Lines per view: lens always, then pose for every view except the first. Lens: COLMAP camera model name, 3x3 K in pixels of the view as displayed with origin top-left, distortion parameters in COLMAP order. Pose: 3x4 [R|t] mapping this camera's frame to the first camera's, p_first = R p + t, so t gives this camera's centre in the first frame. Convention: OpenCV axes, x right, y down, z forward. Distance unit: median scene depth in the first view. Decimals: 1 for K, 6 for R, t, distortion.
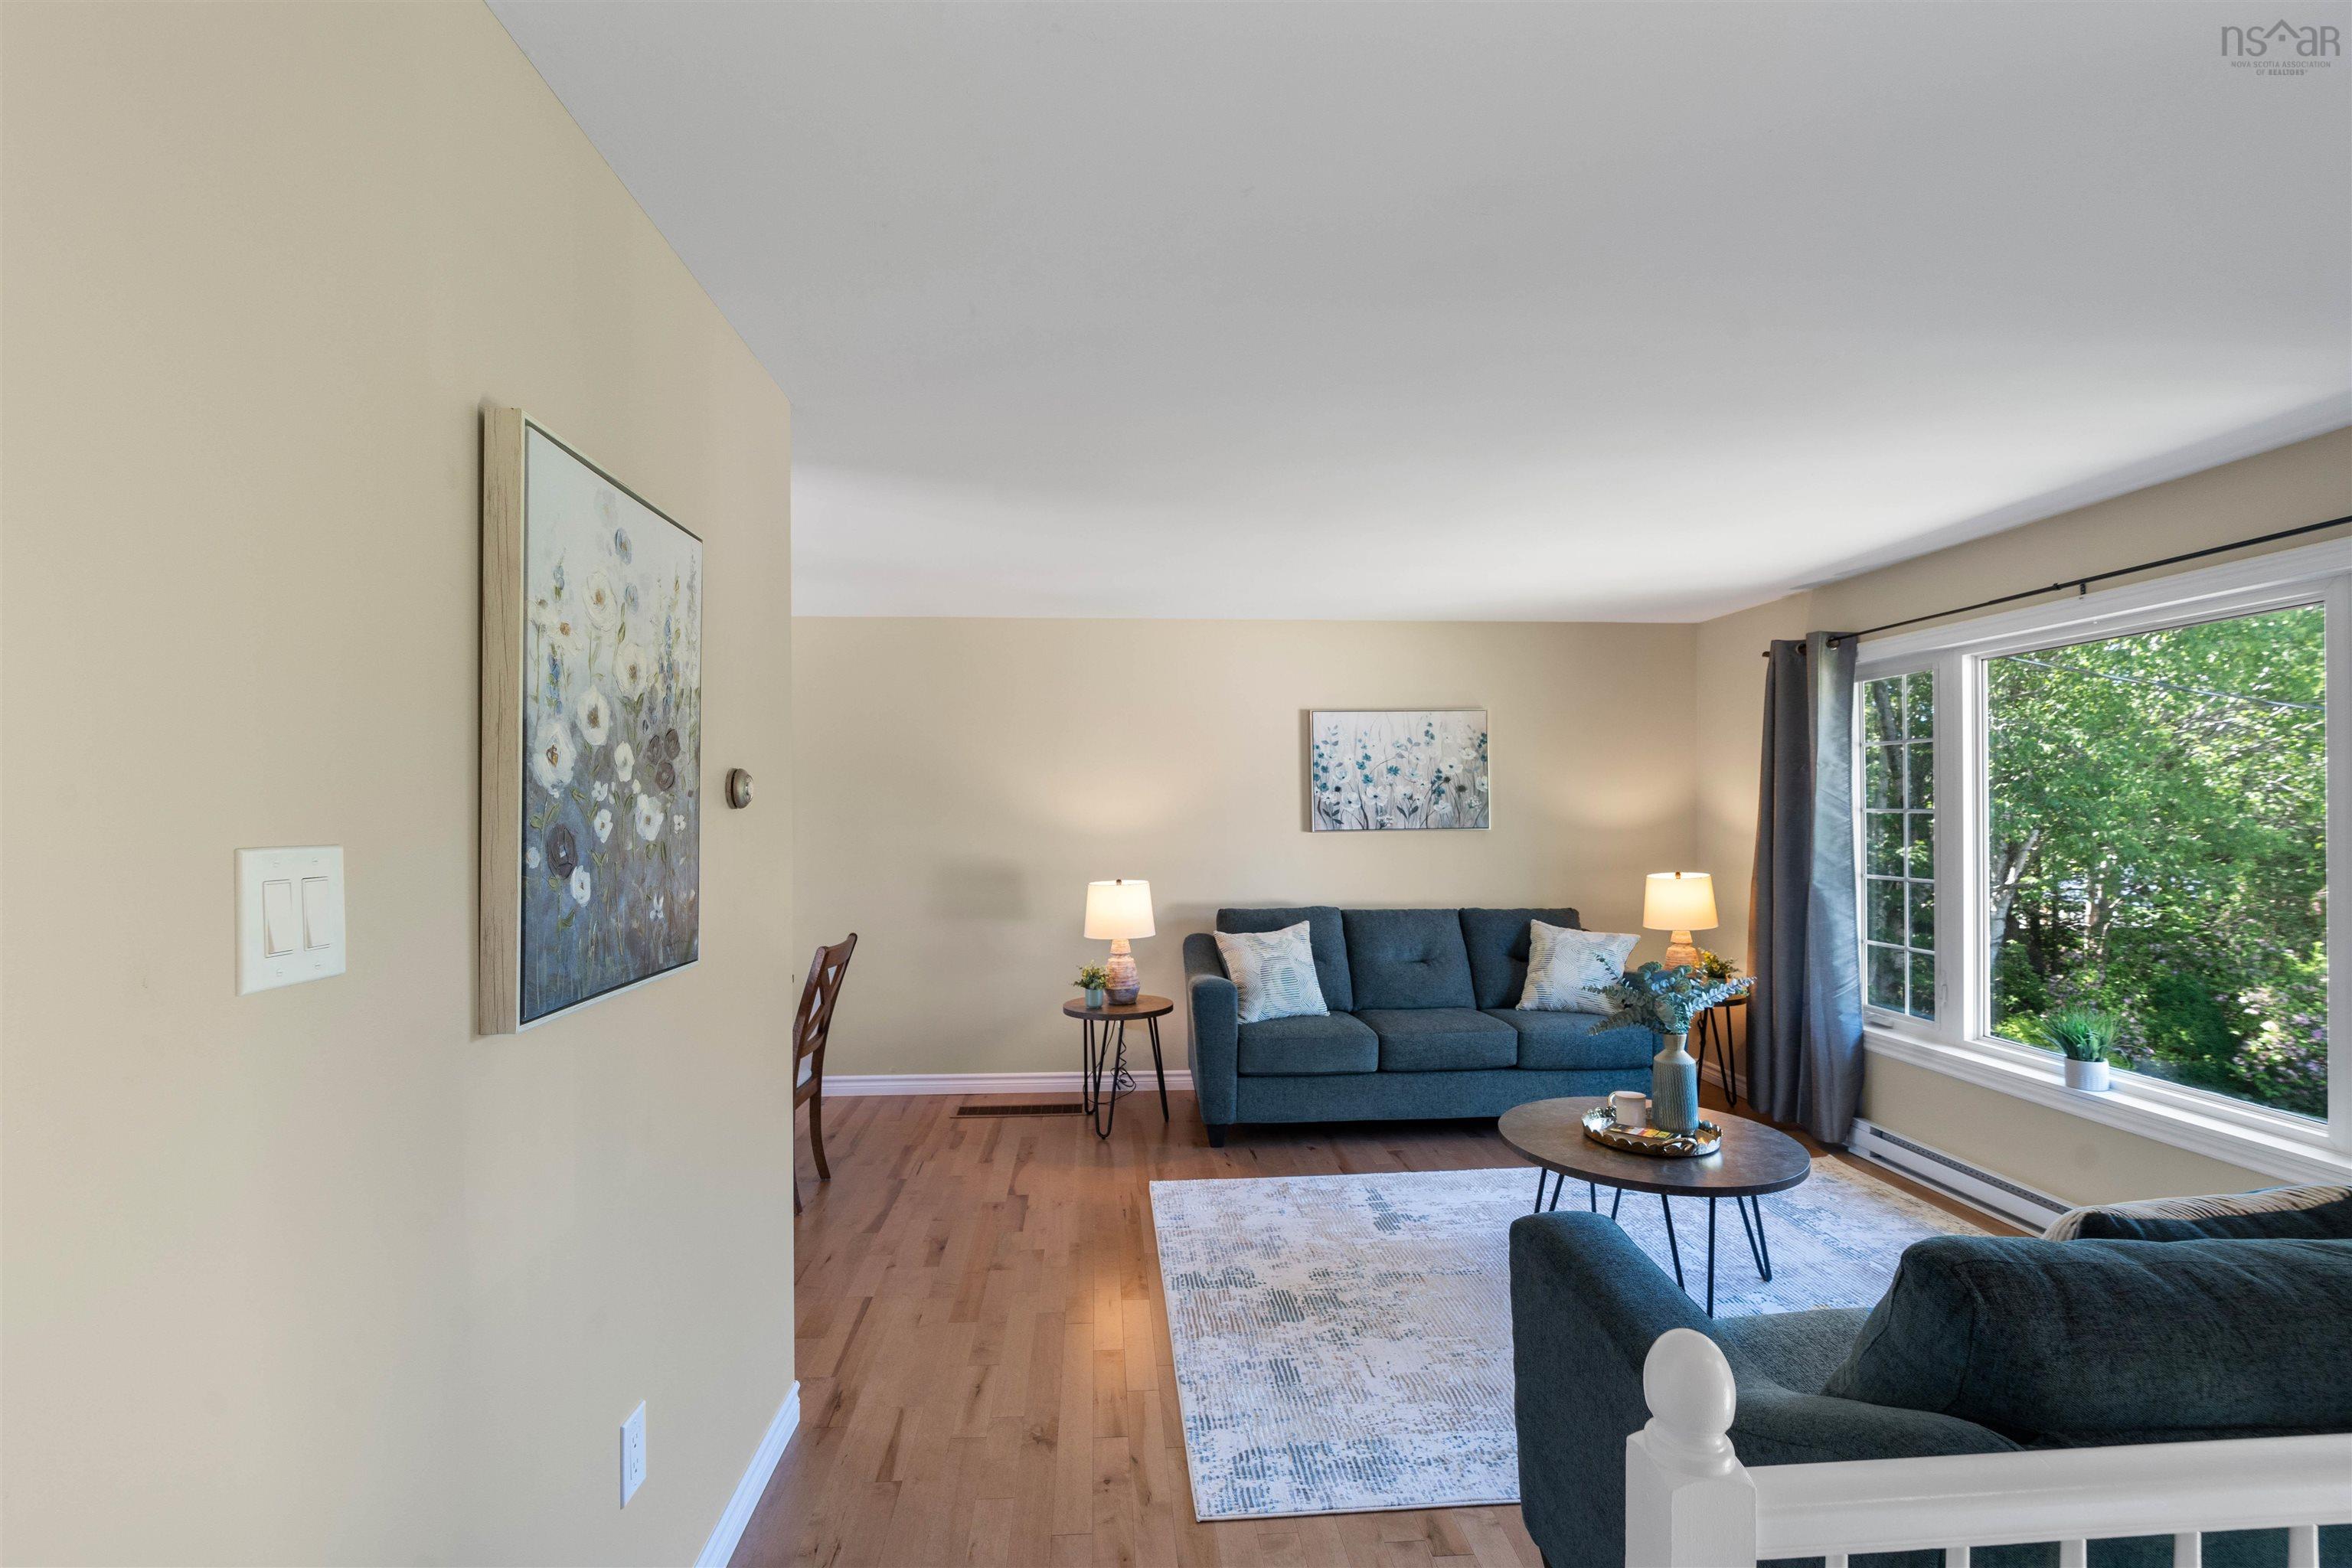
lens RADIAL K [[1079.7, 0, 1169.9], [0, 1079.7, 804.1], [0, 0, 1]] dist [-0.006325, 0.003677]
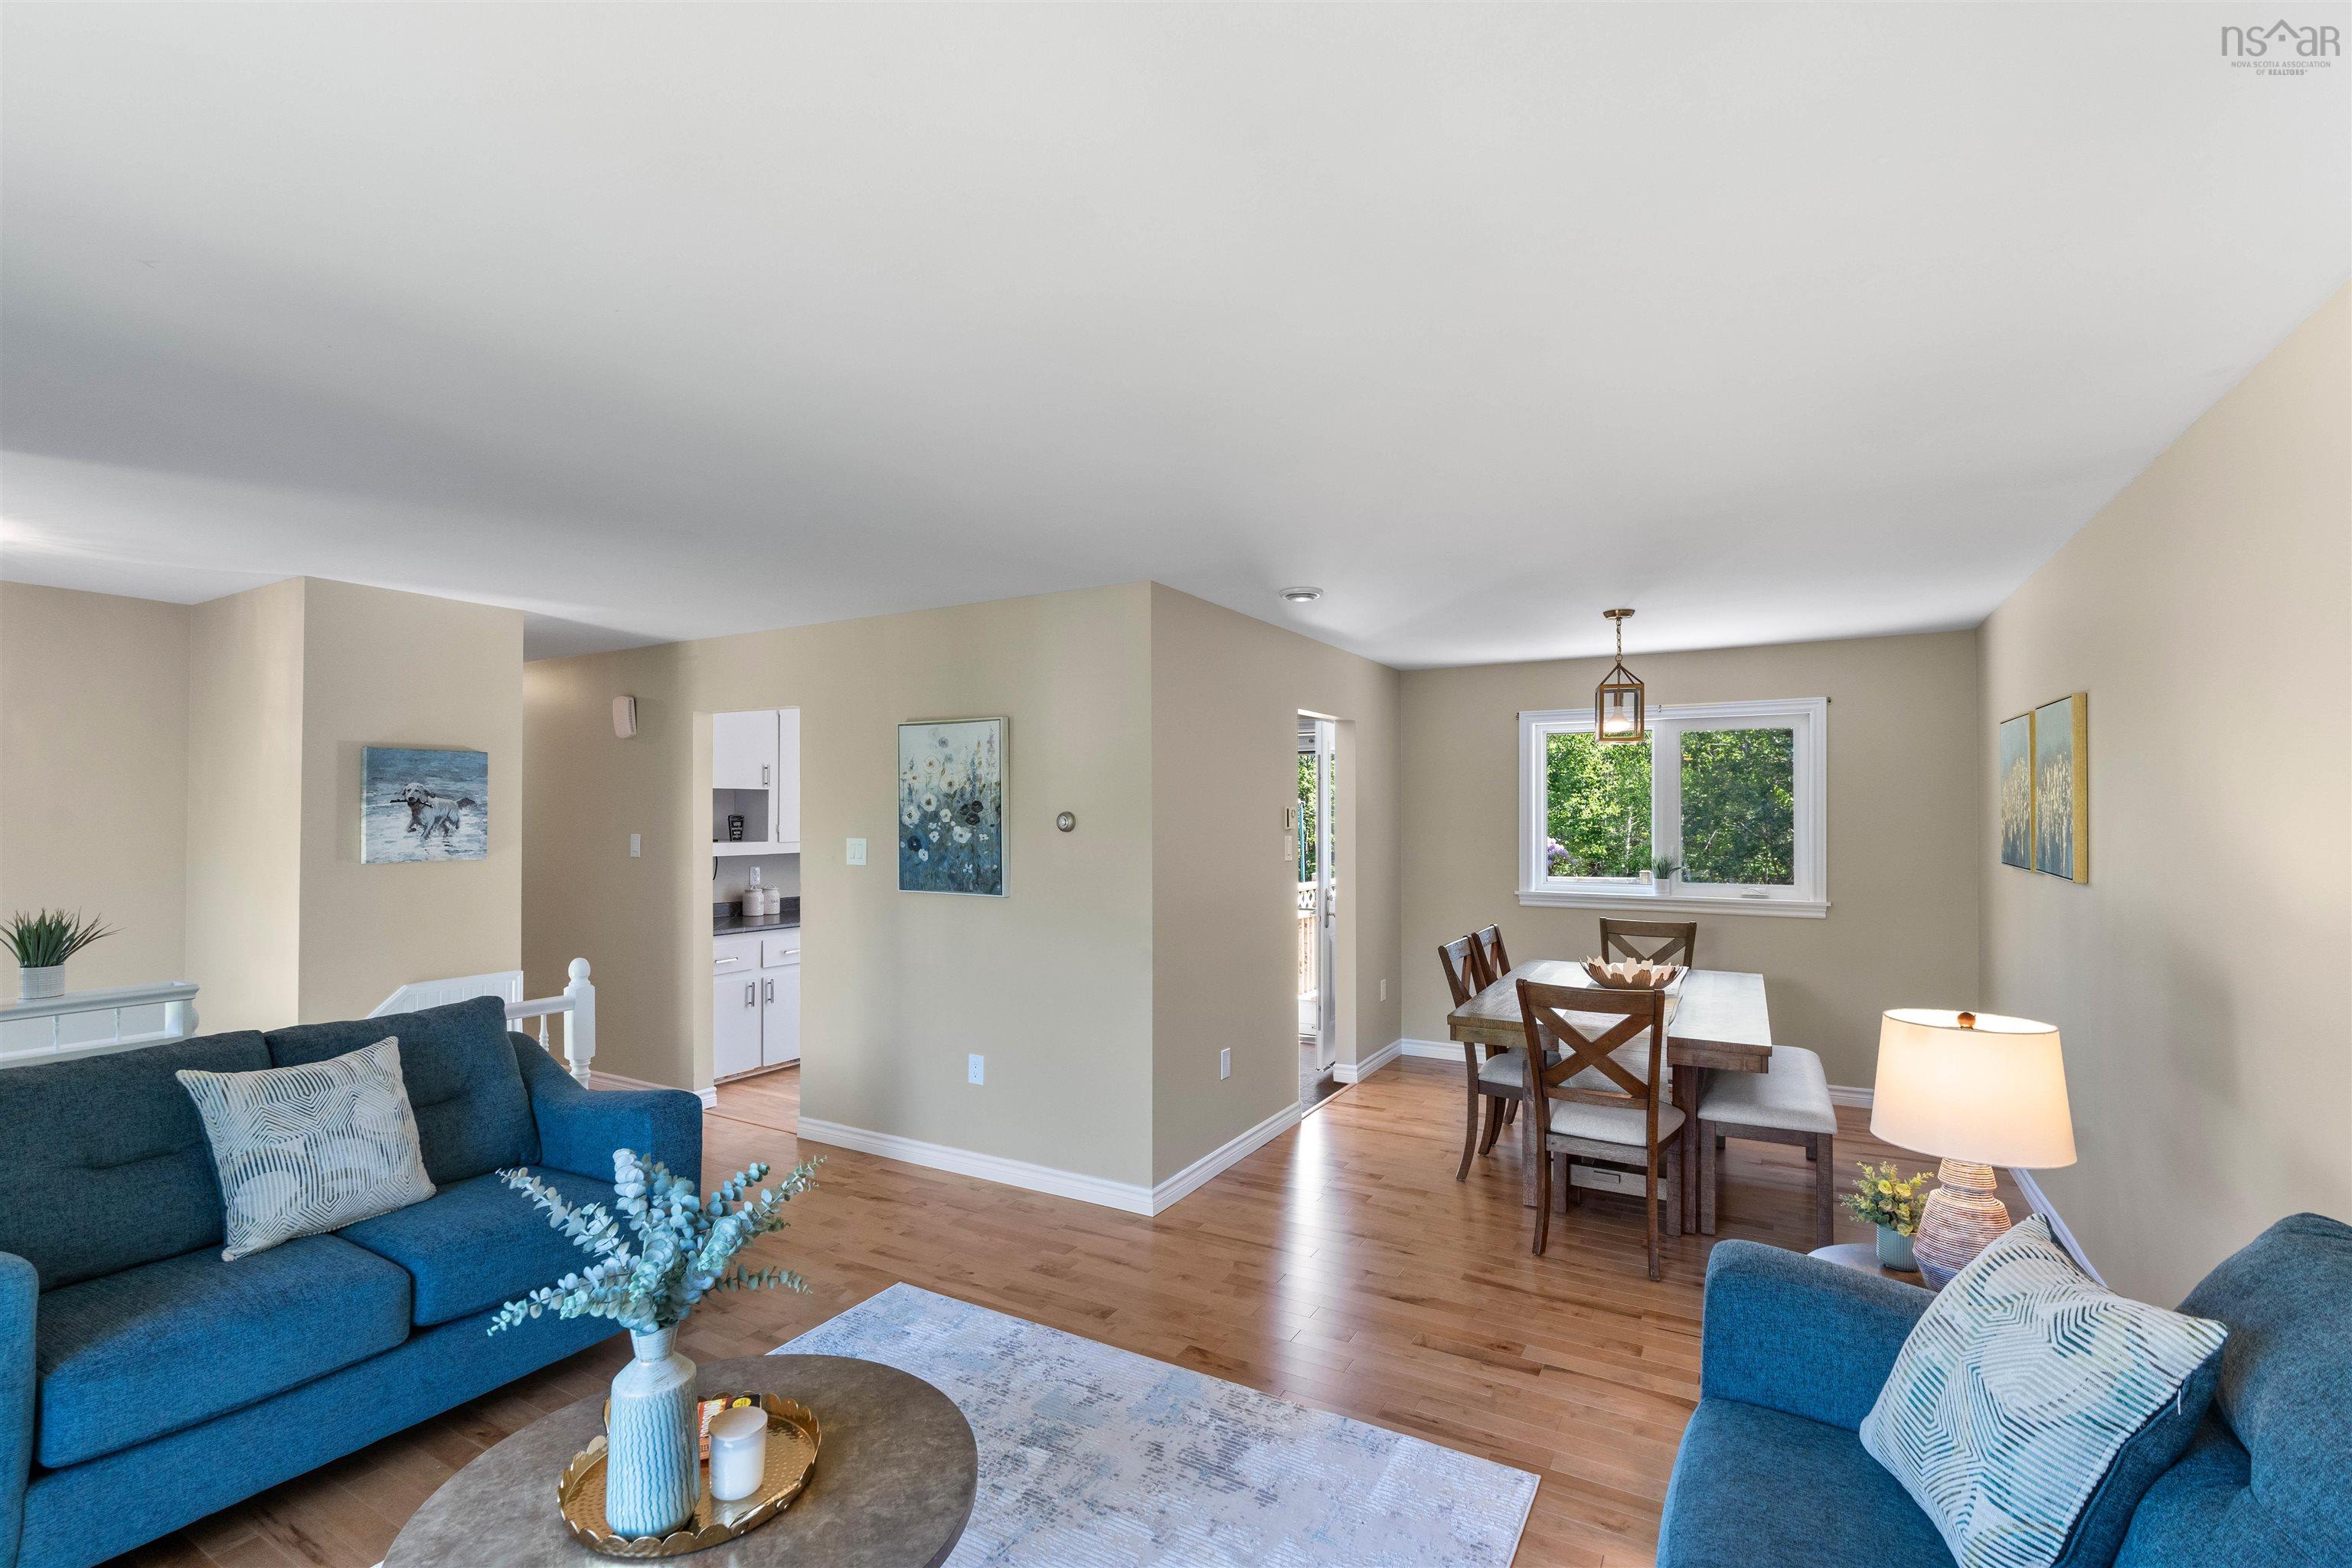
lens RADIAL K [[1079.7, 0, 1136.7], [0, 1079.7, 805.0], [0, 0, 1]] dist [-0.006325, 0.003677]
pose [[-0.582796, -0.000505, -0.812618, 0.599507], [0.008964, 0.999935, -0.007049, -0.015974], [0.812569, -0.011392, -0.582753, 1.188001]]
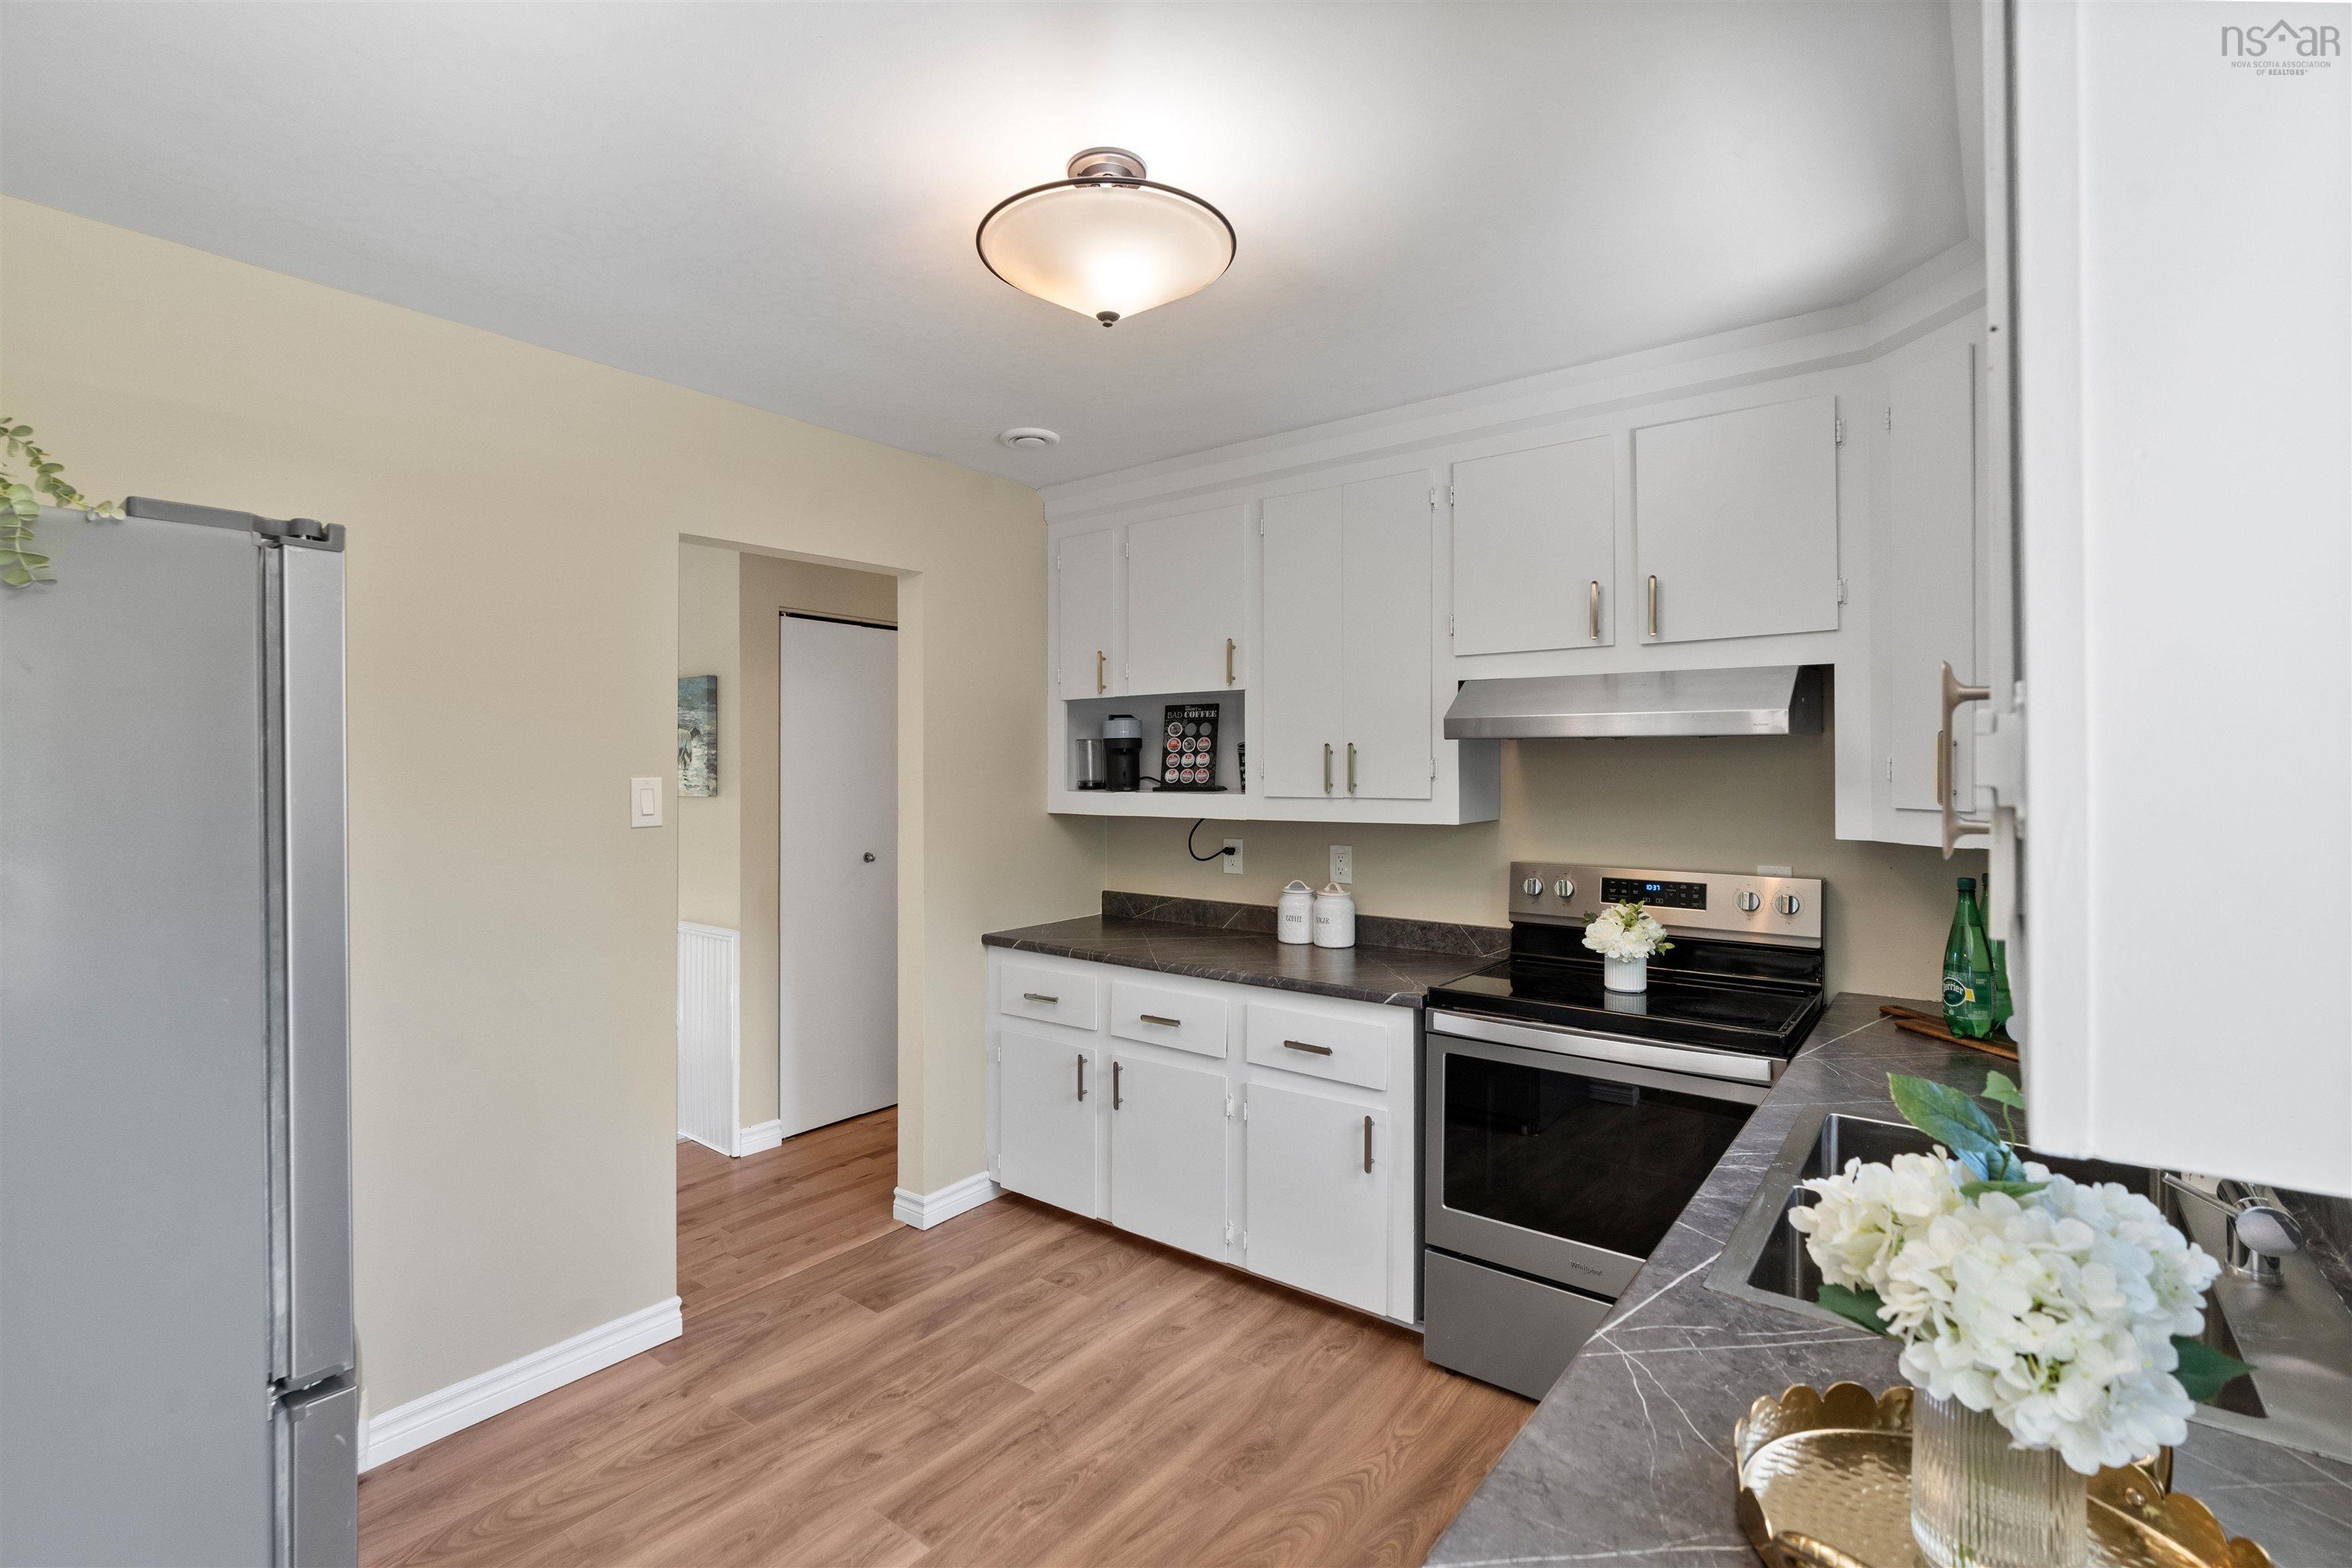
lens RADIAL K [[1079.7, 0, 1144.4], [0, 1079.7, 765.6], [0, 0, 1]] dist [-0.006325, 0.003677]
pose [[-0.736154, 0.005579, 0.676791, -0.883240], [0.003763, 0.999984, -0.004150, 0.003792], [-0.676803, -0.000508, -0.736164, 0.439280]]
